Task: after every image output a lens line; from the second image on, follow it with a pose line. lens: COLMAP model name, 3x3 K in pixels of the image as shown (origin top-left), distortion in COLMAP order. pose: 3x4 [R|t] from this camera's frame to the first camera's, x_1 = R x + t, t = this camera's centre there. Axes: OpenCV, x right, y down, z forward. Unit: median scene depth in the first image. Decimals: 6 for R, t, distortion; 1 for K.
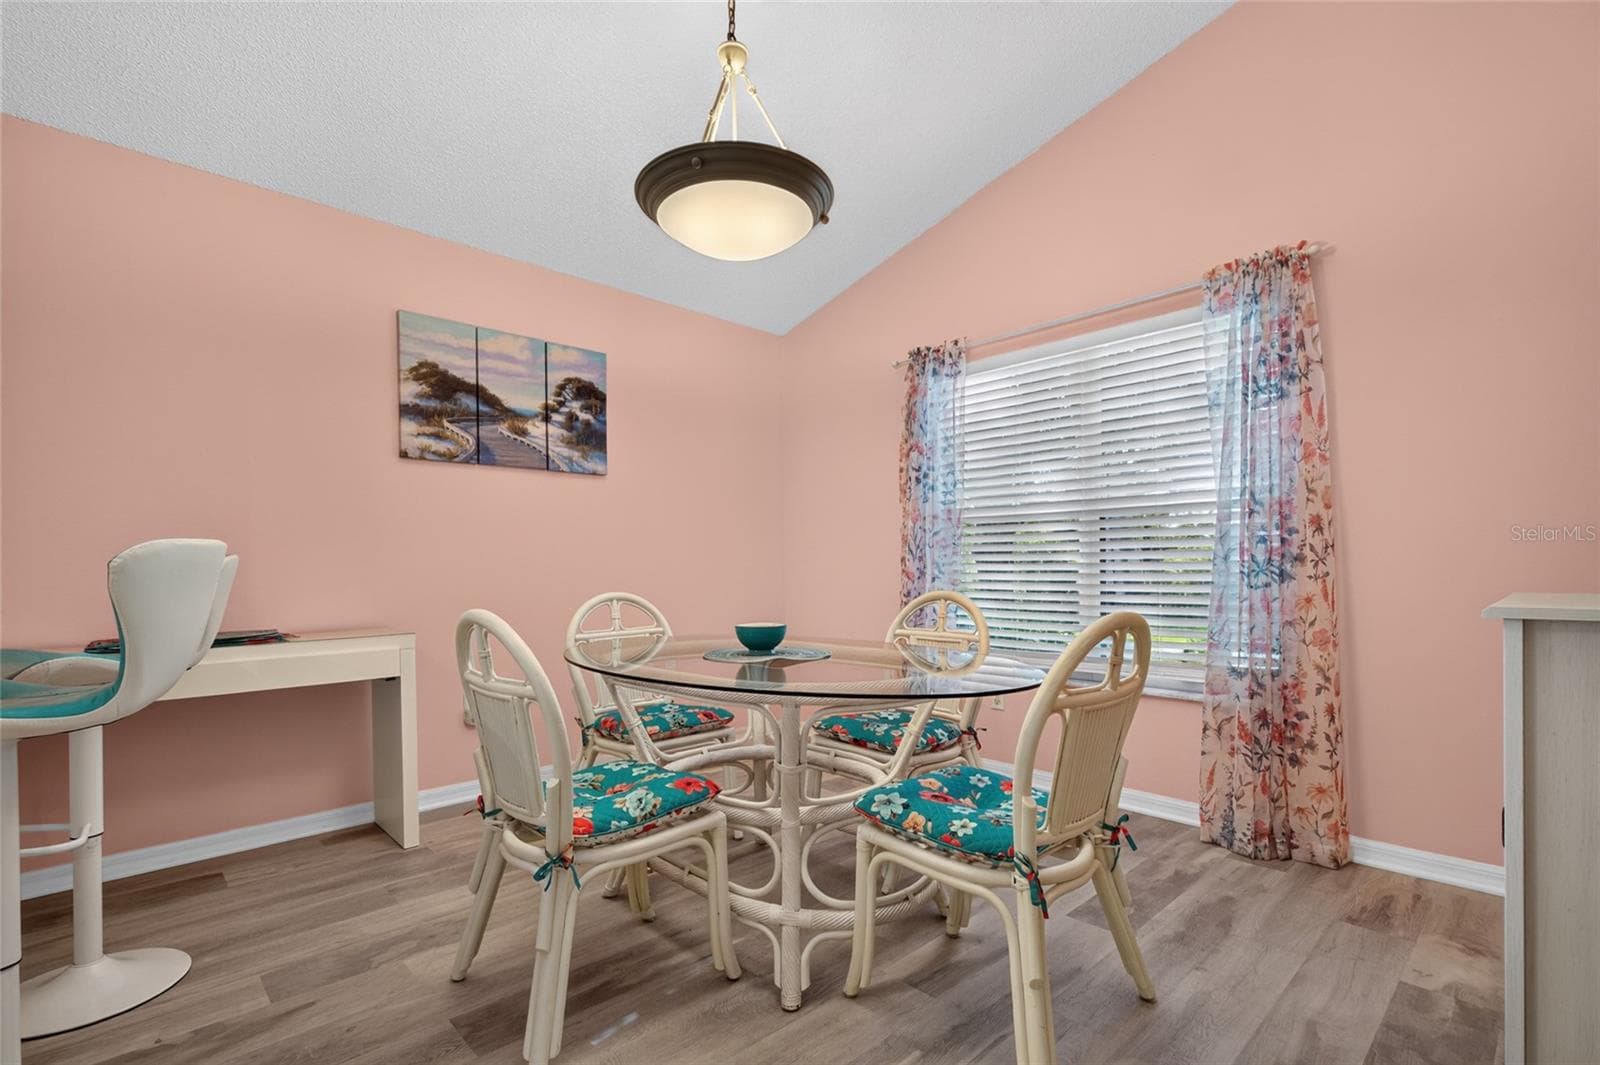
lens RADIAL K [[735.0, 0, 811.0], [0, 735.0, 561.7], [0, 0, 1]] dist [0.006166, -0.001688]
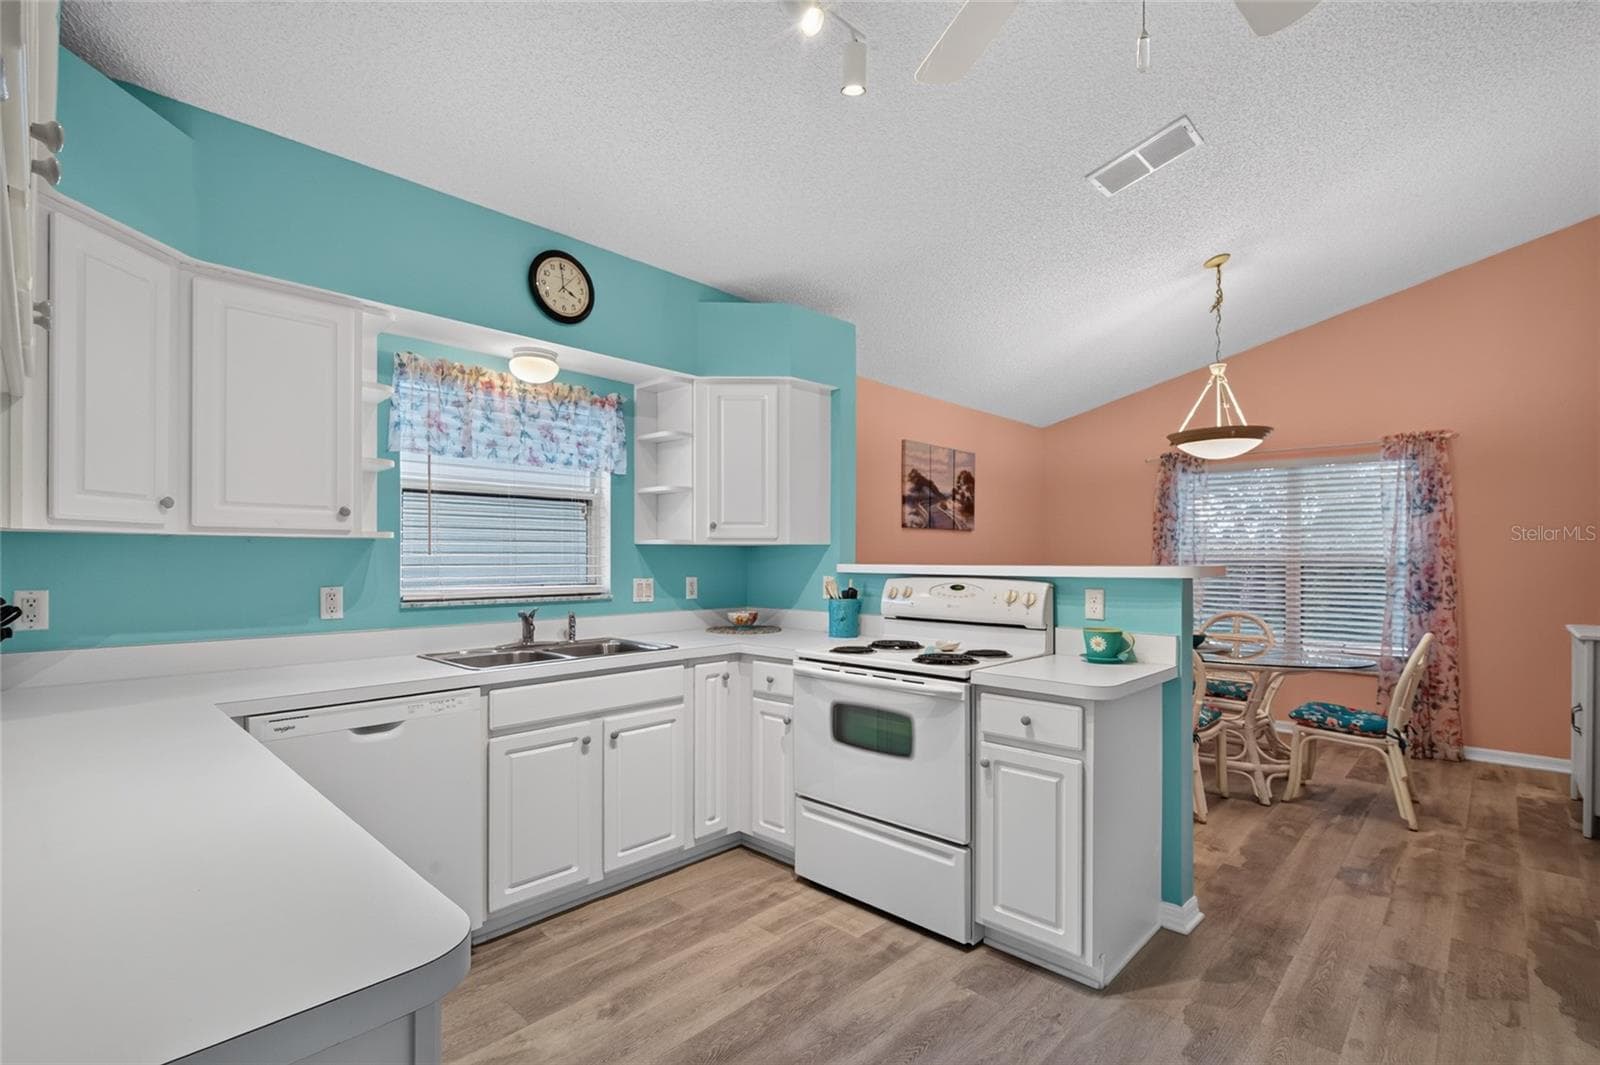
lens RADIAL K [[735.0, 0, 804.7], [0, 735.0, 544.2], [0, 0, 1]] dist [0.006166, -0.001688]
pose [[0.998927, 0.012804, 0.044498, -0.855131], [-0.012756, 0.999918, -0.001370, -0.098418], [-0.044512, 0.000801, 0.999009, -0.665358]]
